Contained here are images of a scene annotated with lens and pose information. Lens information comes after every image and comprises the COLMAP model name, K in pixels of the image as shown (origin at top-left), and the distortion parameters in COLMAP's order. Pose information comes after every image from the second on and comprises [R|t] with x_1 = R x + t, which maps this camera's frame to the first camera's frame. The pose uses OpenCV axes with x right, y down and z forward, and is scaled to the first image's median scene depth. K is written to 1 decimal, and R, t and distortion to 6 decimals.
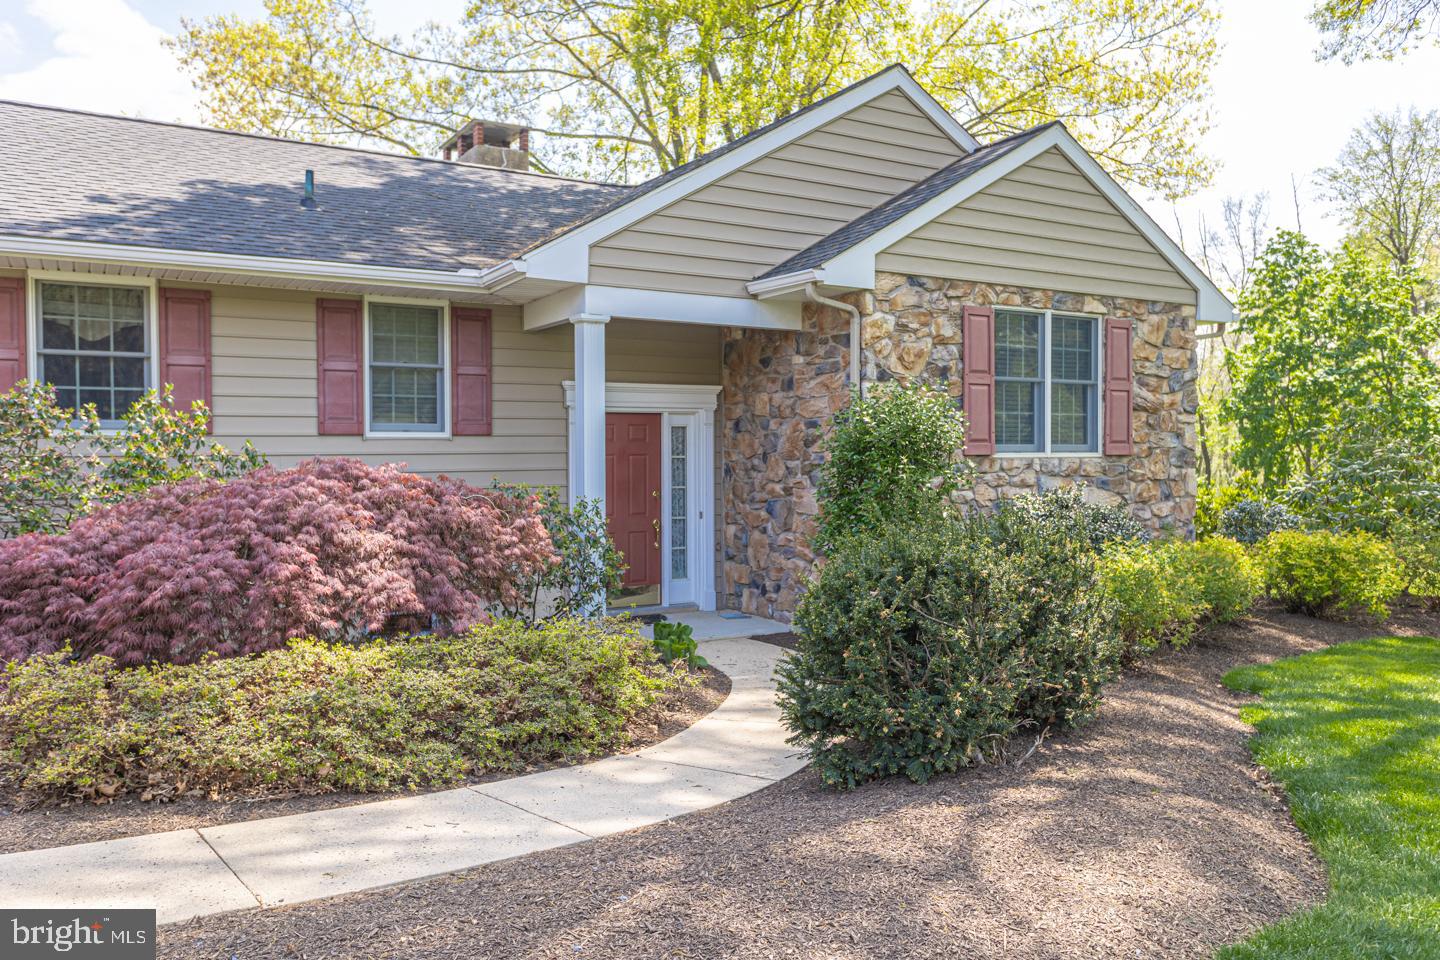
lens RADIAL K [[1080.1, 0, 728.8], [0, 1080.1, 483.6], [0, 0, 1]] dist [0.009585, 0.000057]
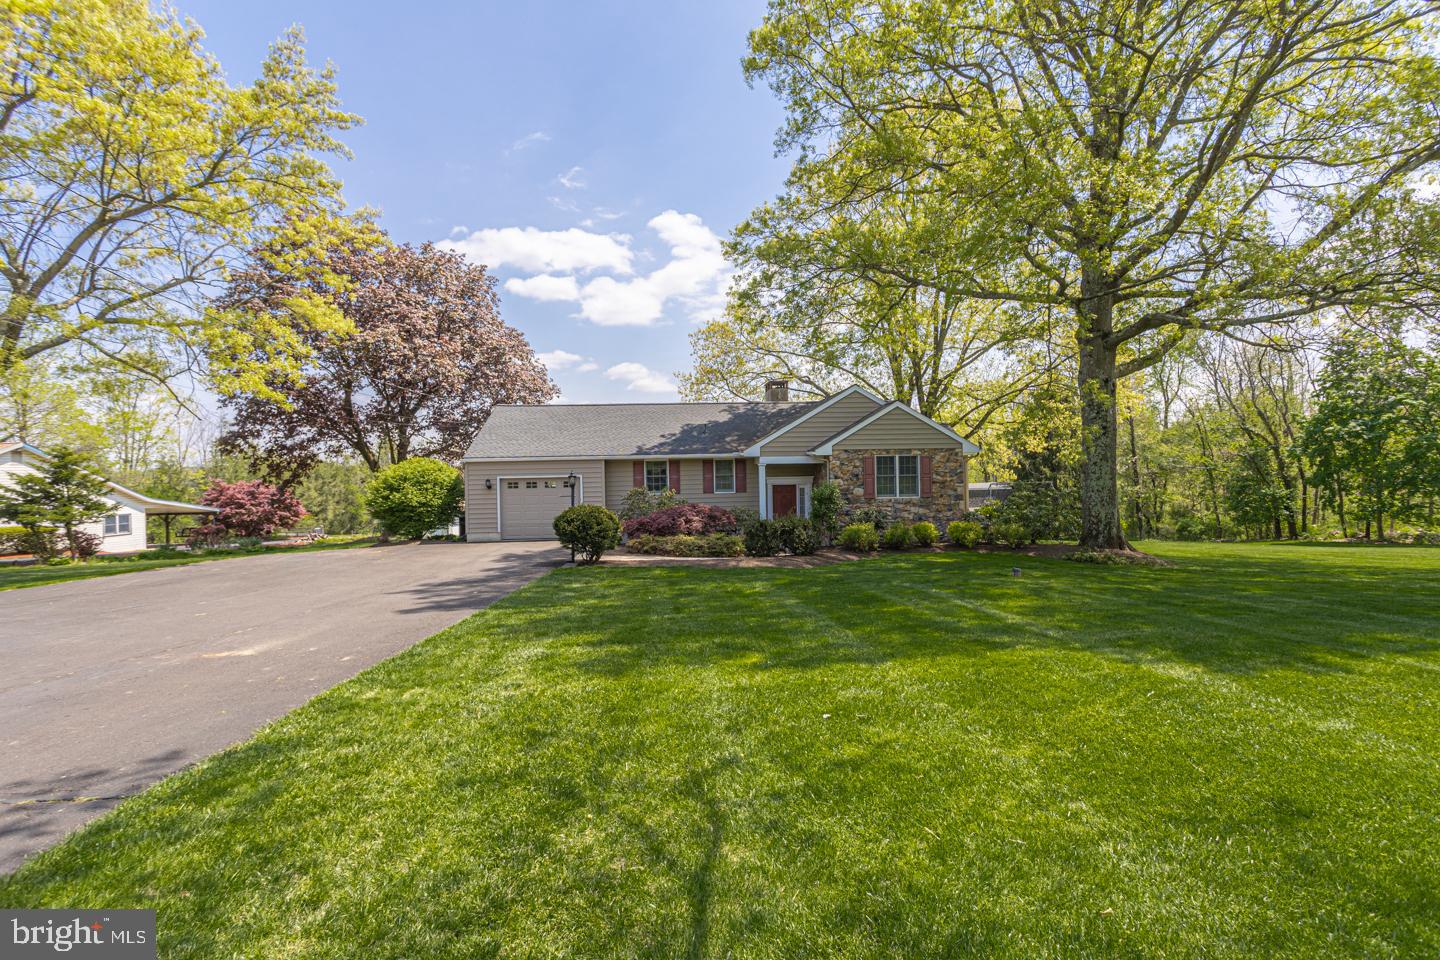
lens RADIAL K [[685.3, 0, 721.5], [0, 685.3, 482.0], [0, 0, 1]] dist [0.002421, 0.000745]
pose [[0.892043, -0.006103, -0.451910, 0.839091], [0.002622, 0.999962, -0.008328, -0.063617], [0.451943, 0.006244, 0.892025, -1.262441]]
